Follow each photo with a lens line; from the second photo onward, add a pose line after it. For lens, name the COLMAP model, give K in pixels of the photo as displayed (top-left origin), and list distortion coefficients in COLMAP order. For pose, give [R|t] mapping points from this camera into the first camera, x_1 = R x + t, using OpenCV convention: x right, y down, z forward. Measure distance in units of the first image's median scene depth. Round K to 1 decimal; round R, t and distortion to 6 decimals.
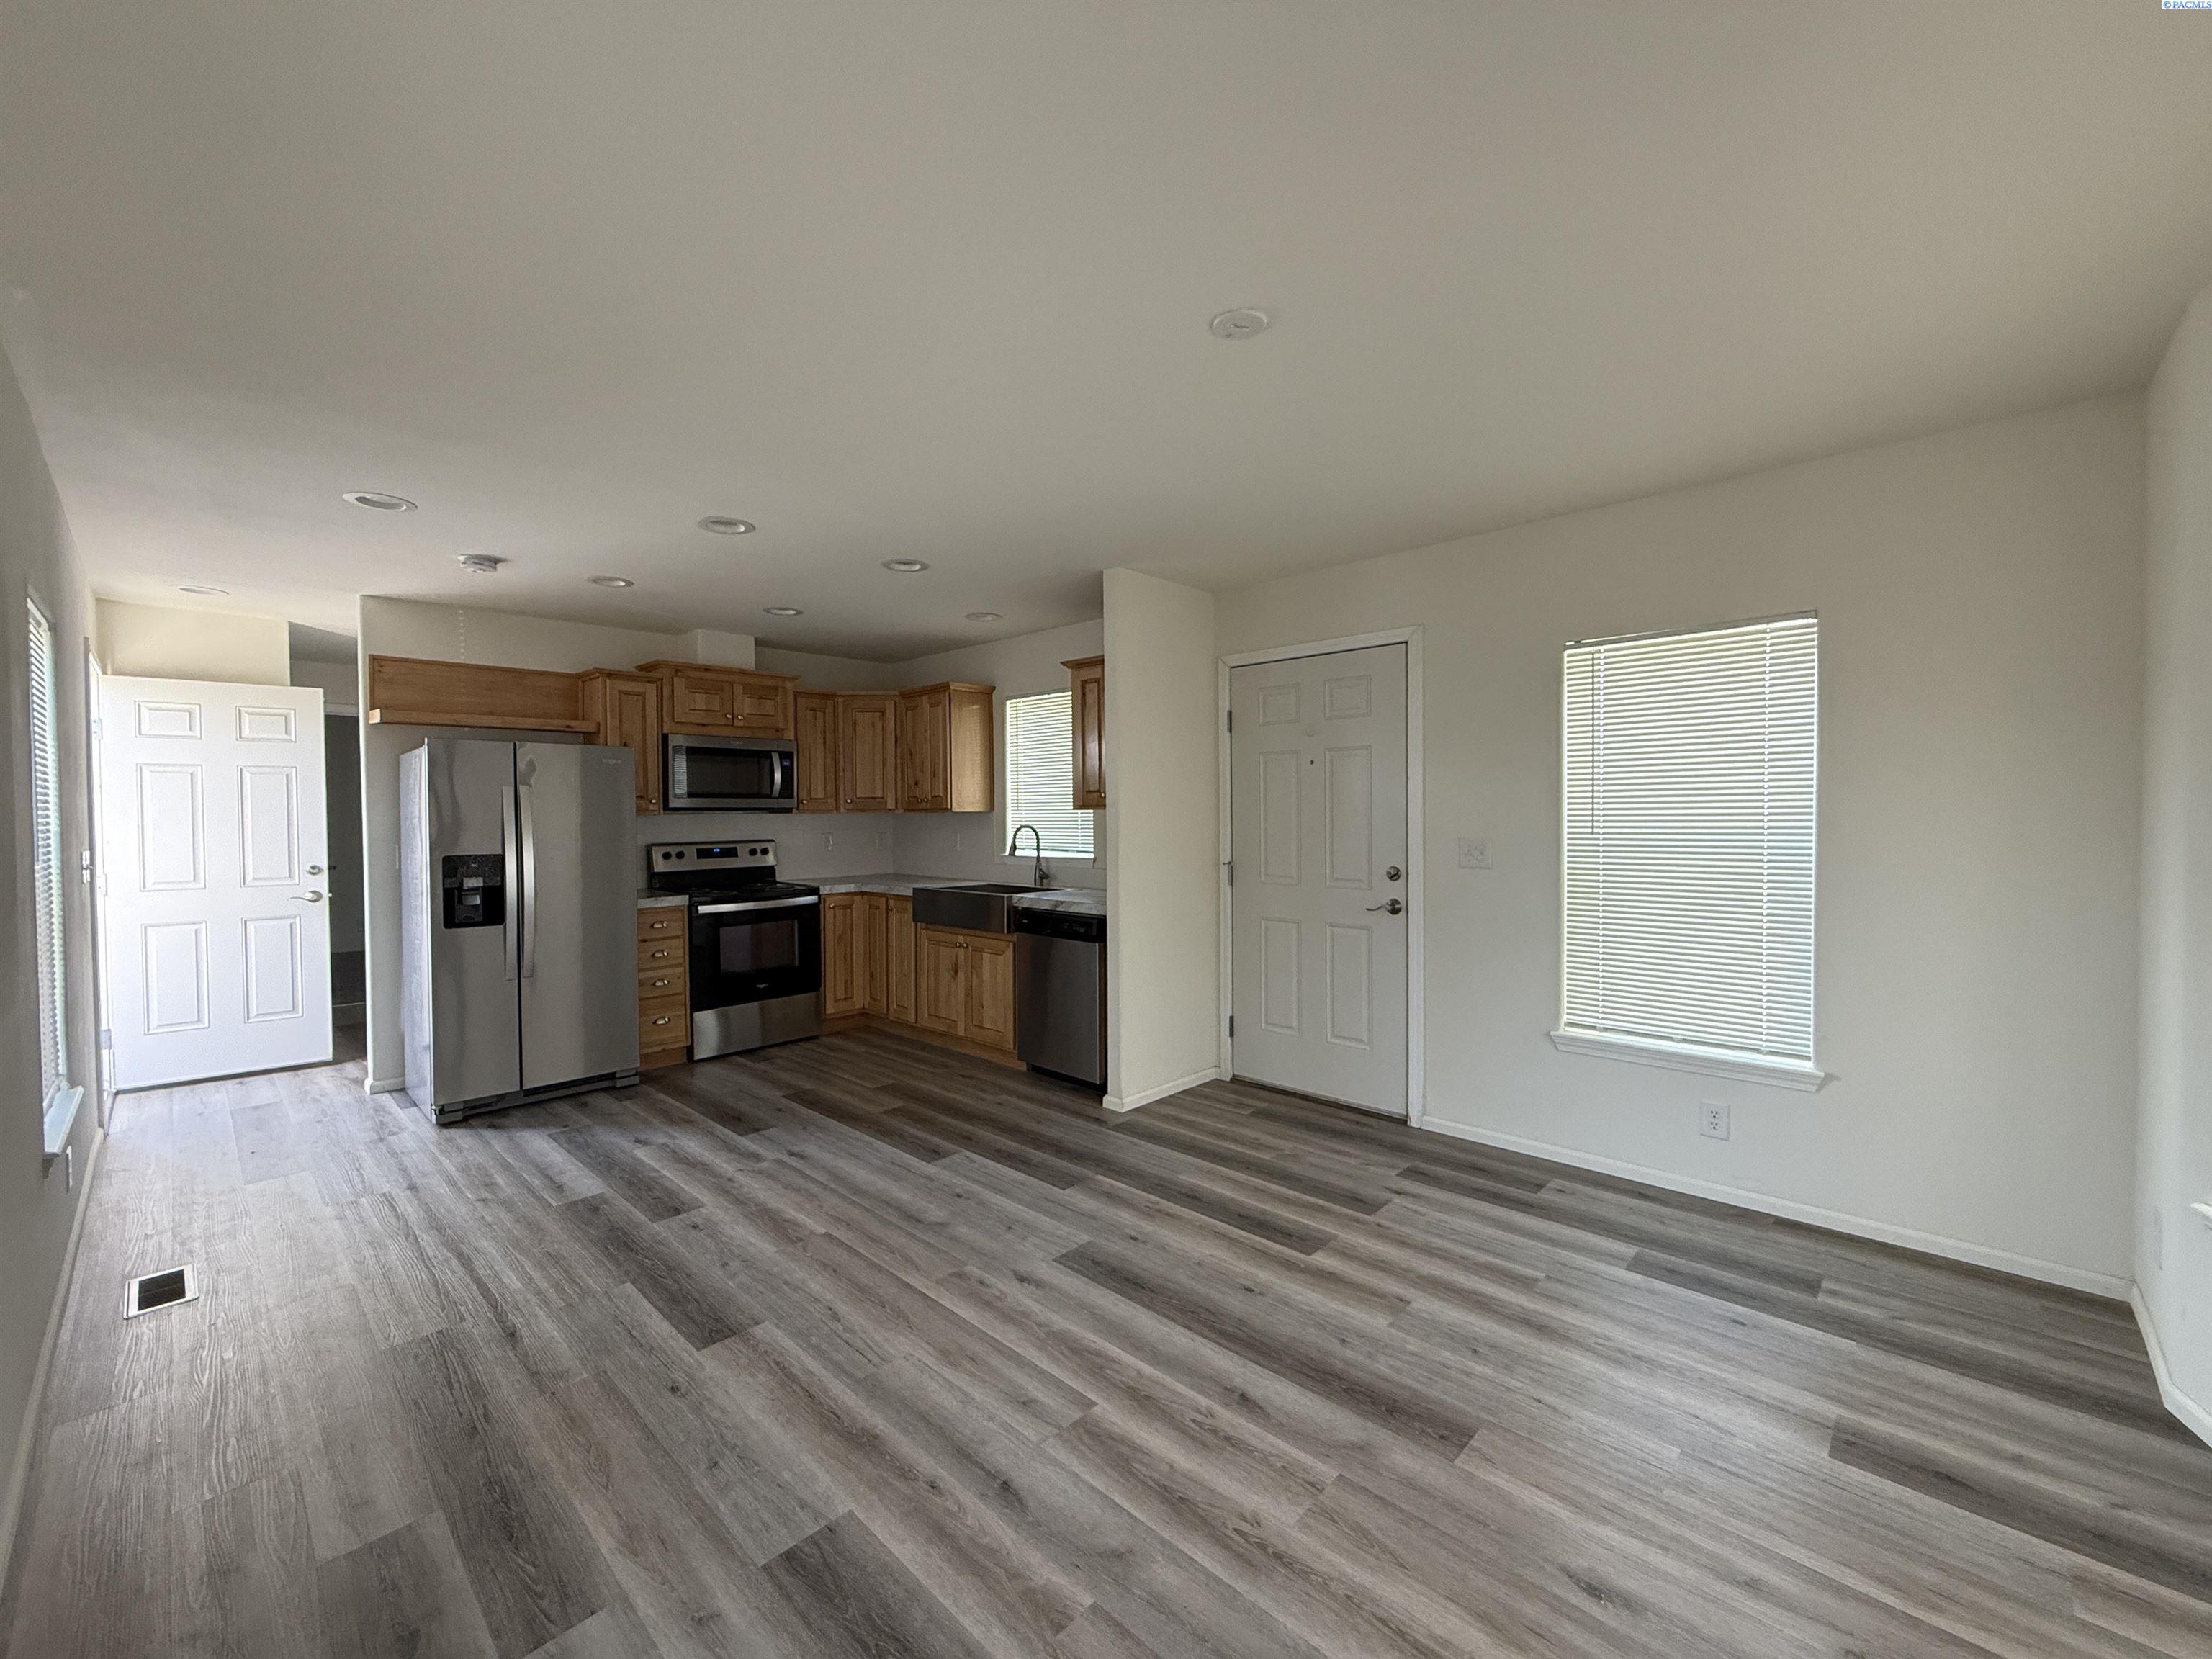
lens RADIAL K [[885.0, 0, 1105.3], [0, 885.0, 831.0], [0, 0, 1]] dist [-0.001084, 0.000165]
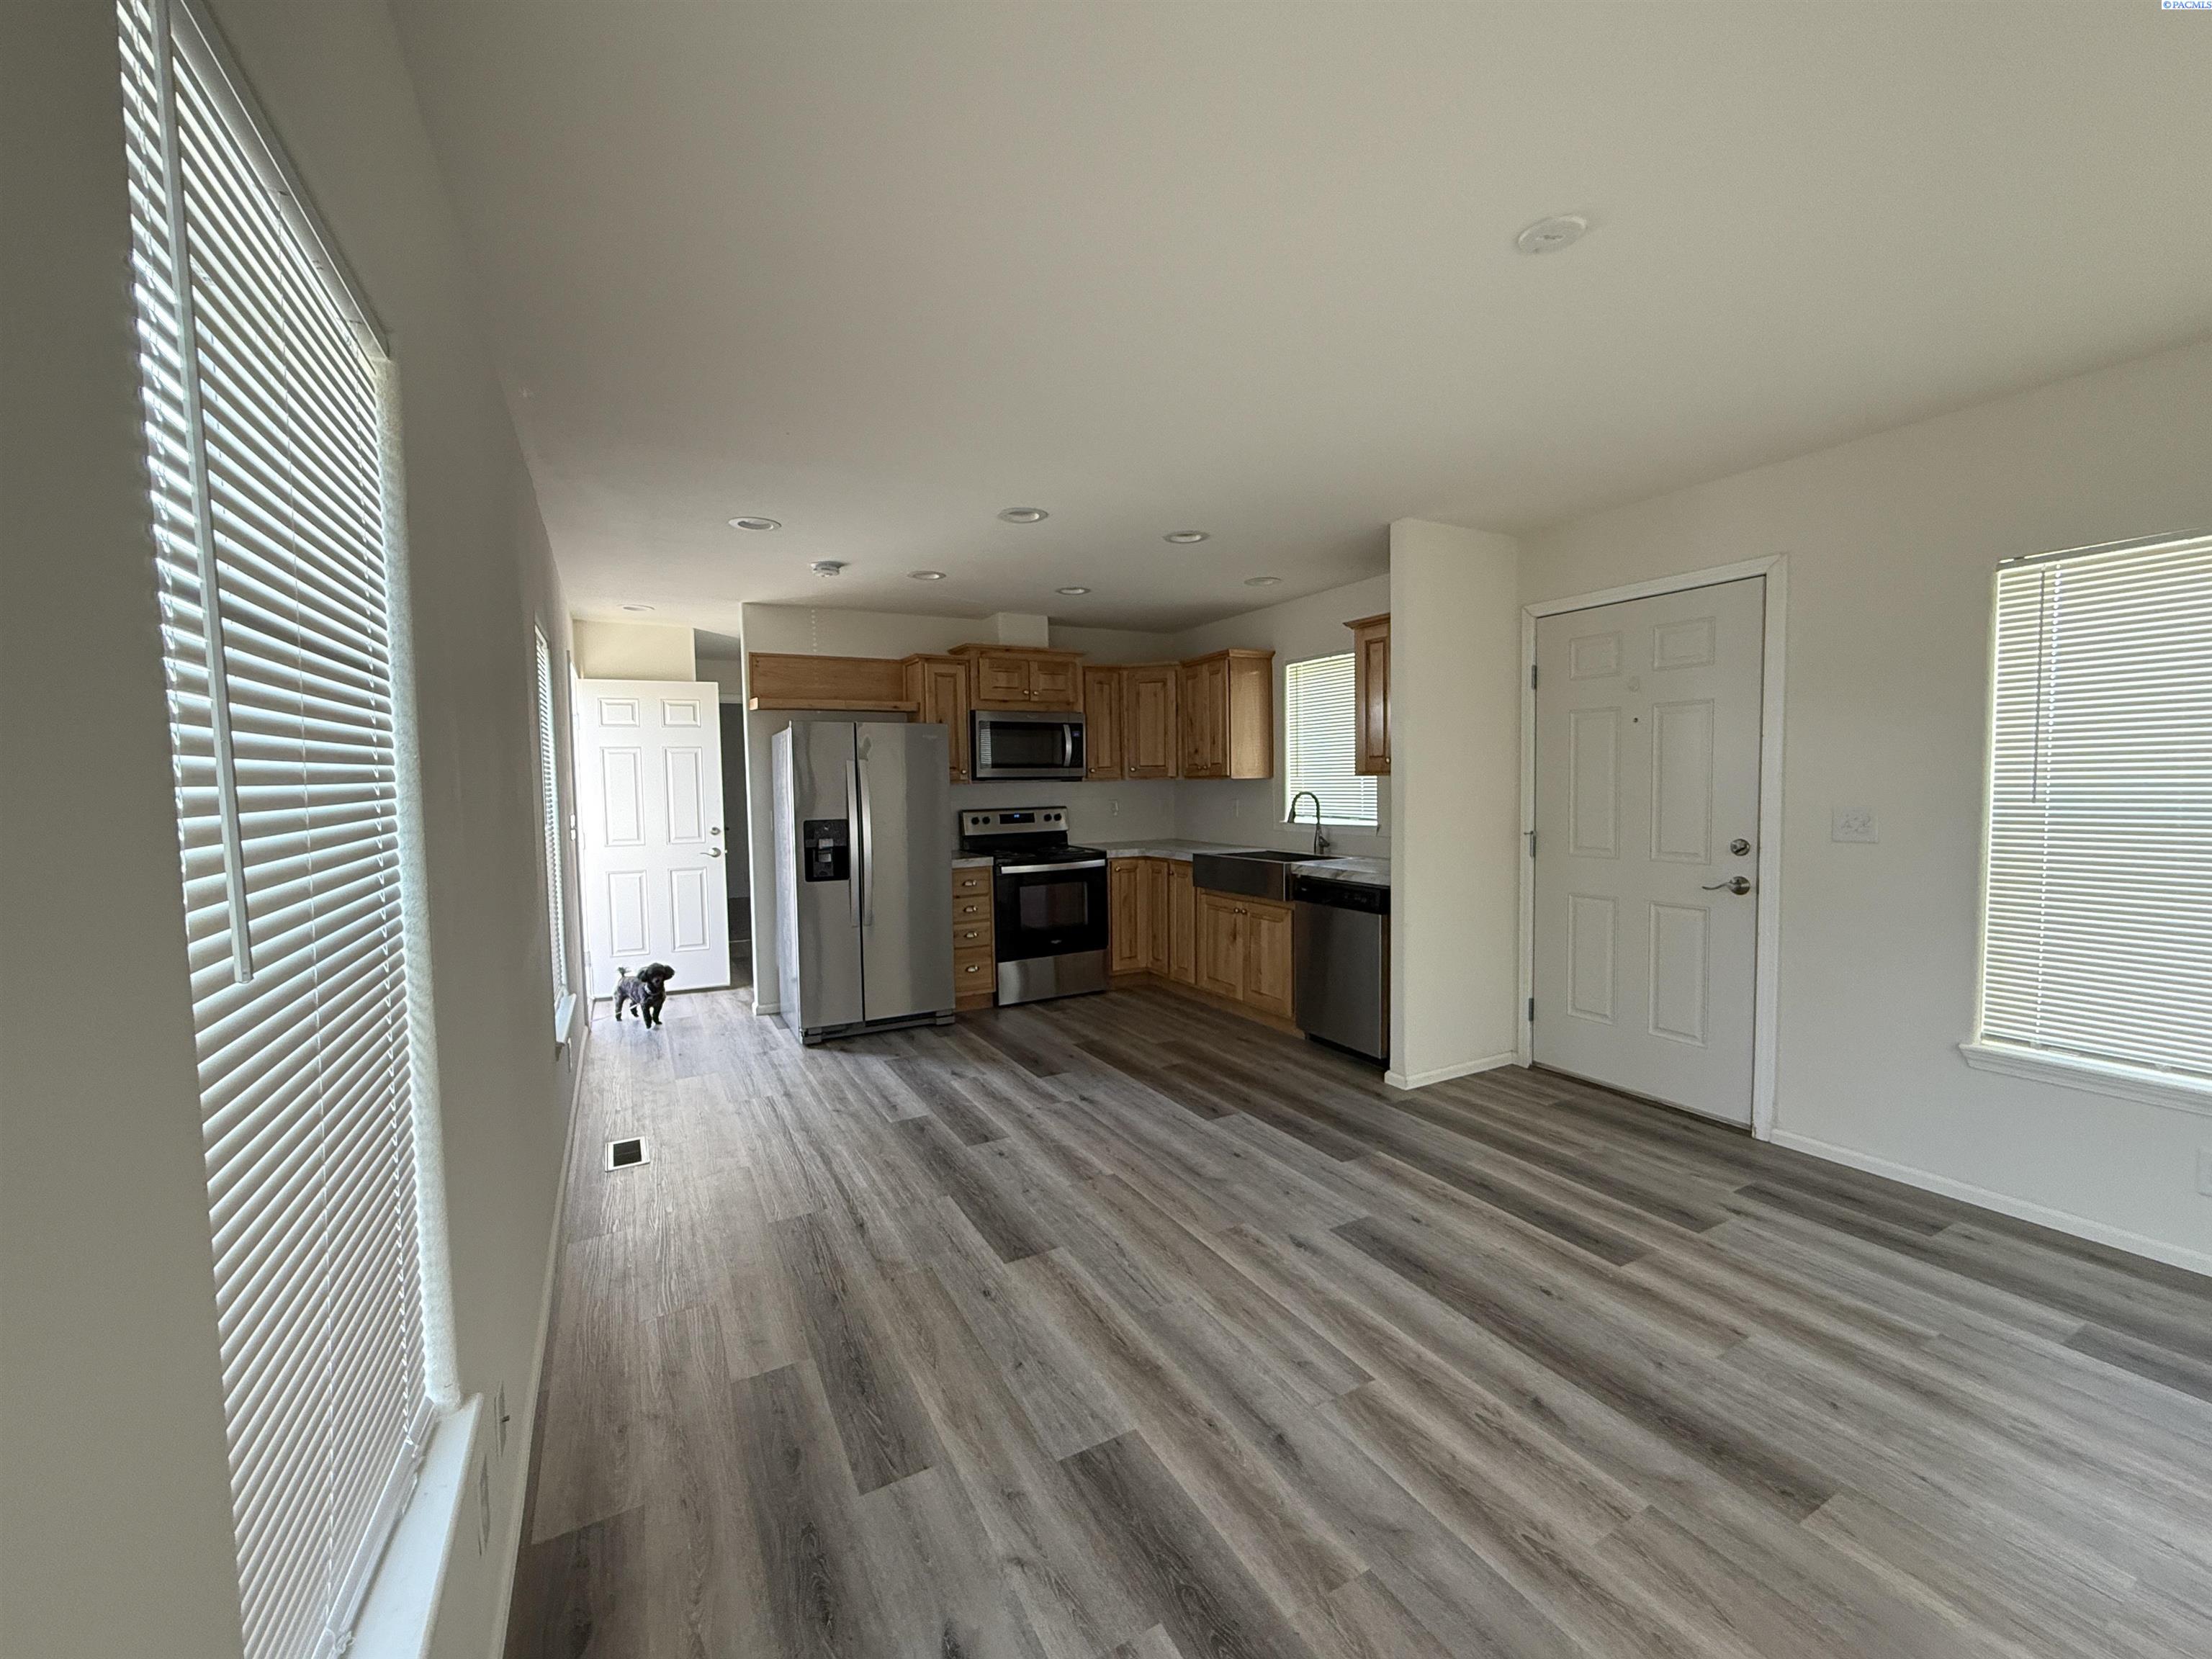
lens RADIAL K [[885.0, 0, 1110.7], [0, 885.0, 829.7], [0, 0, 1]] dist [-0.001084, 0.000165]
pose [[0.953208, 0.008987, -0.302180, 0.002194], [0.002438, 0.999297, 0.037409, -0.003885], [0.302304, -0.036395, 0.952516, -0.008170]]
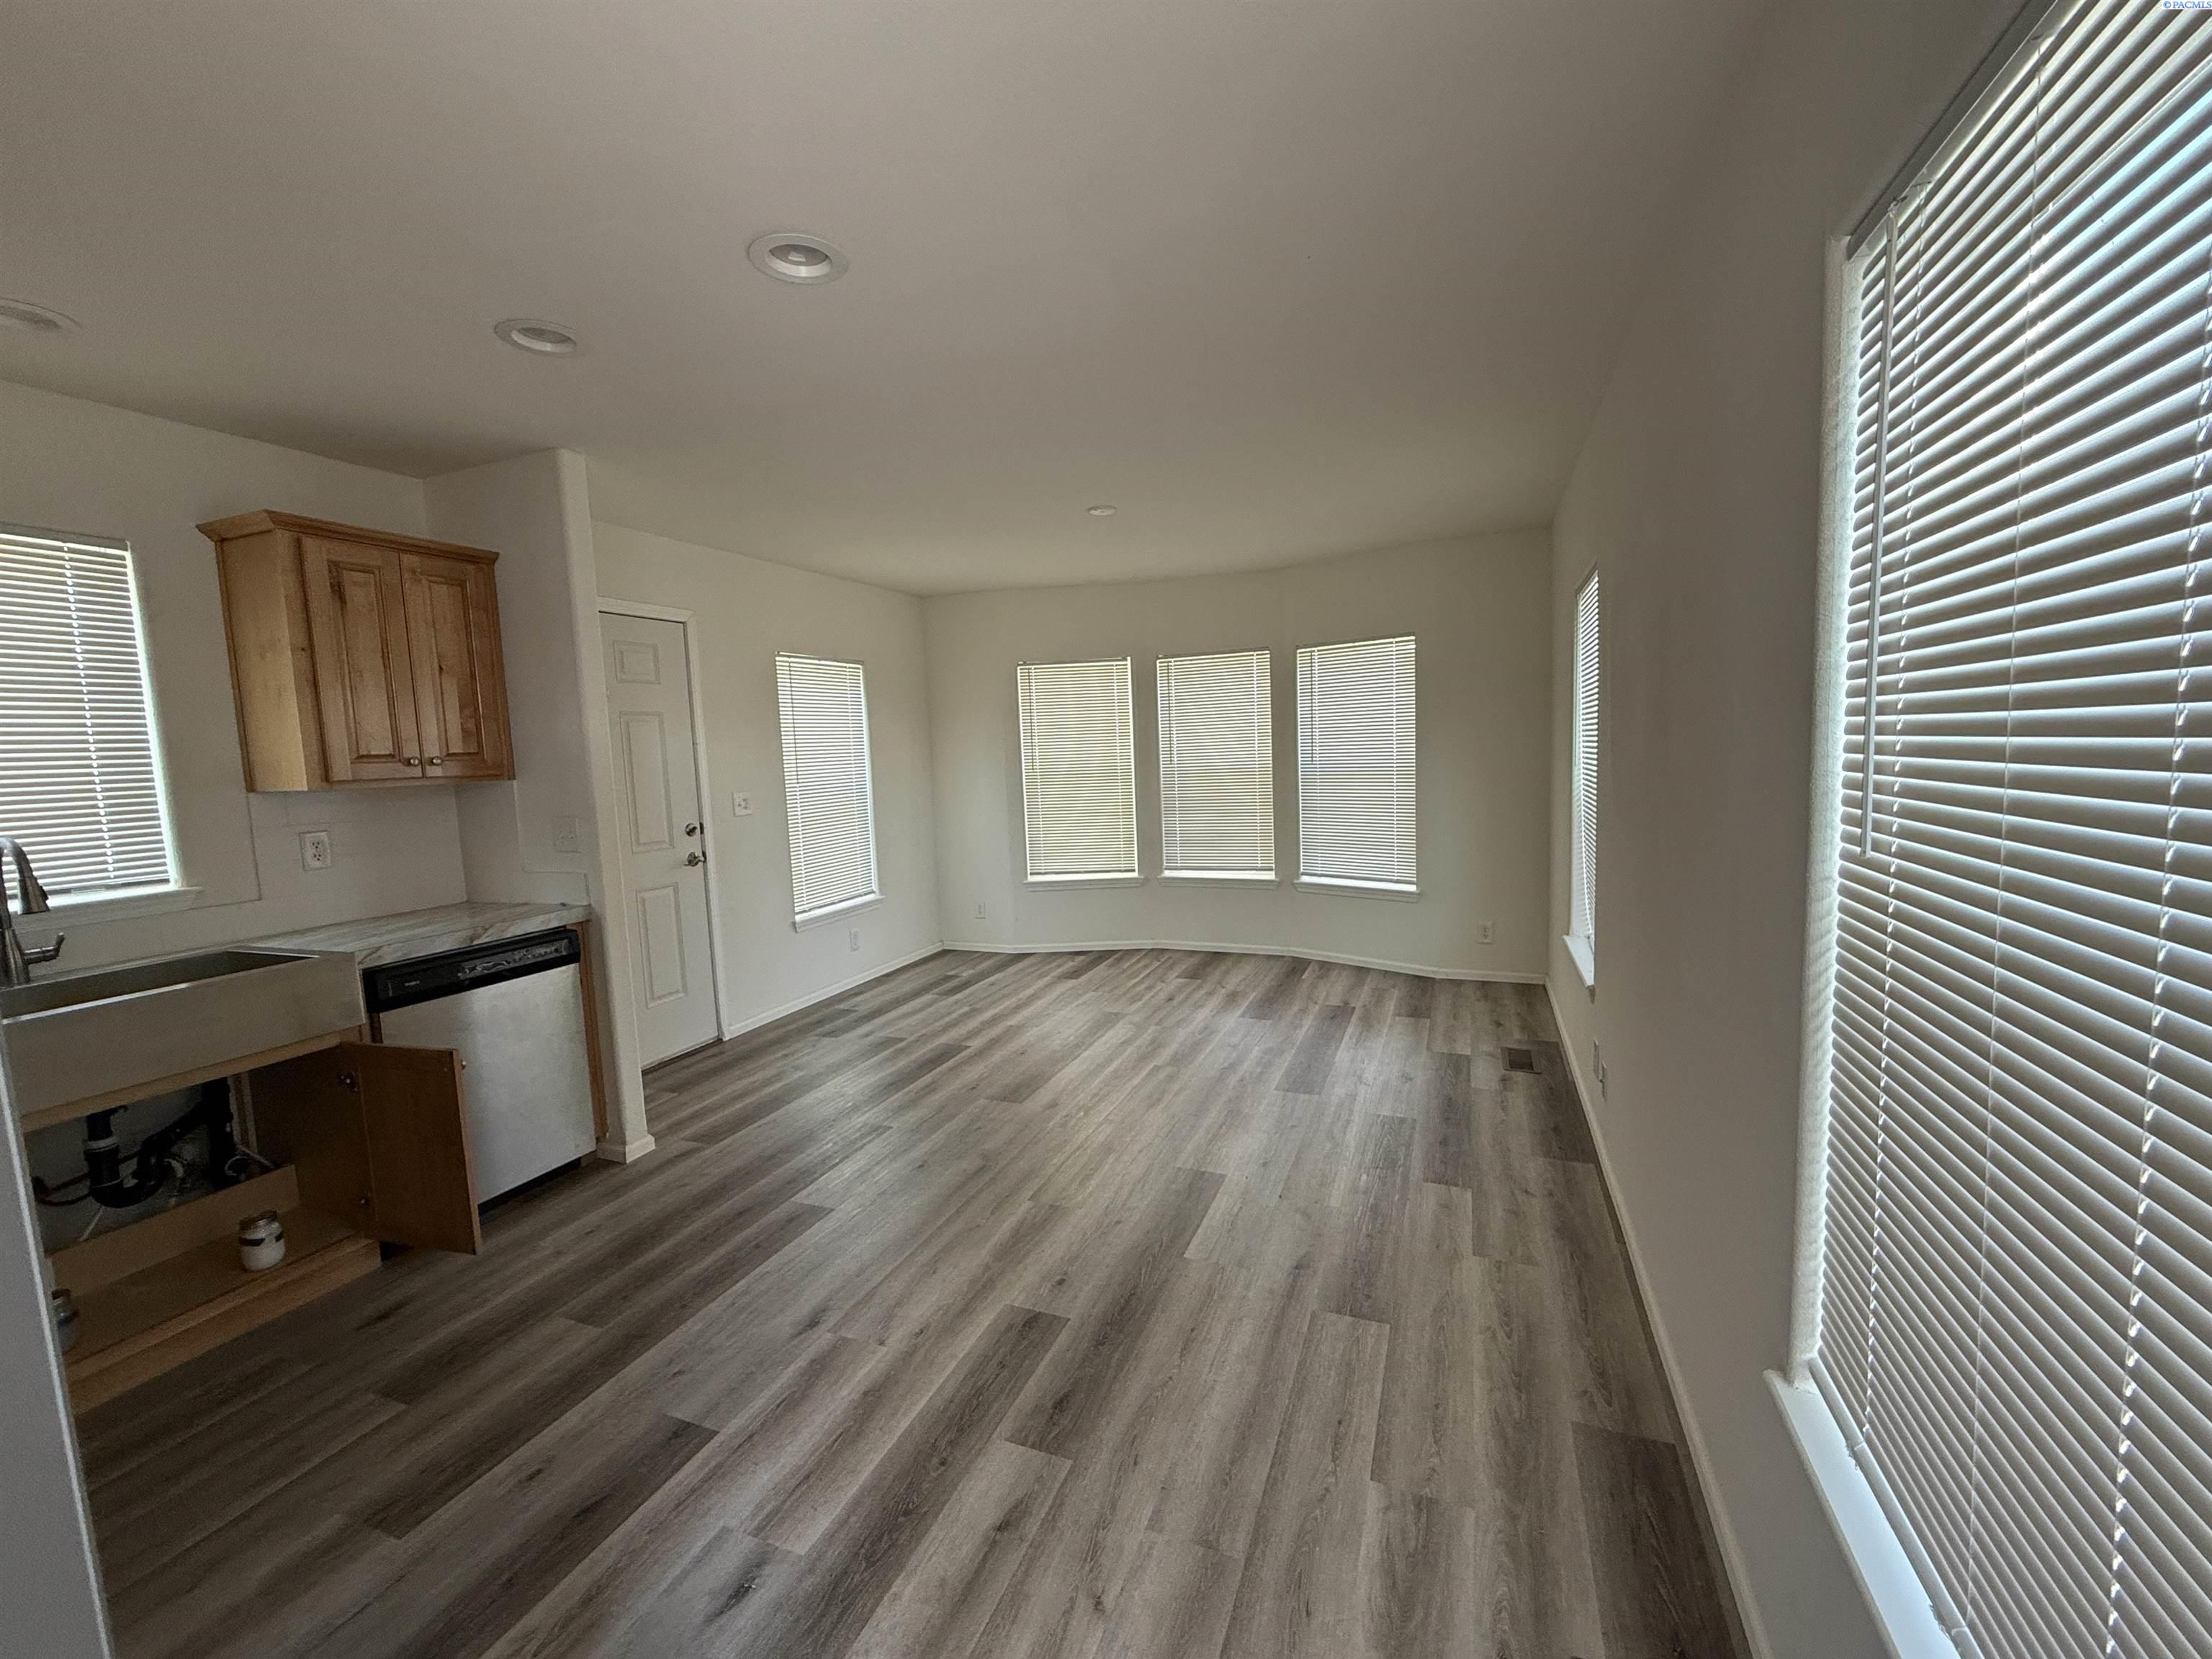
lens RADIAL K [[885.0, 0, 1103.3], [0, 885.0, 830.9], [0, 0, 1]] dist [-0.001084, 0.000165]
pose [[-0.363201, -0.067144, 0.929288, -1.275141], [0.062805, 0.993367, 0.096320, -0.036897], [-0.929592, 0.093347, -0.356575, 1.292344]]
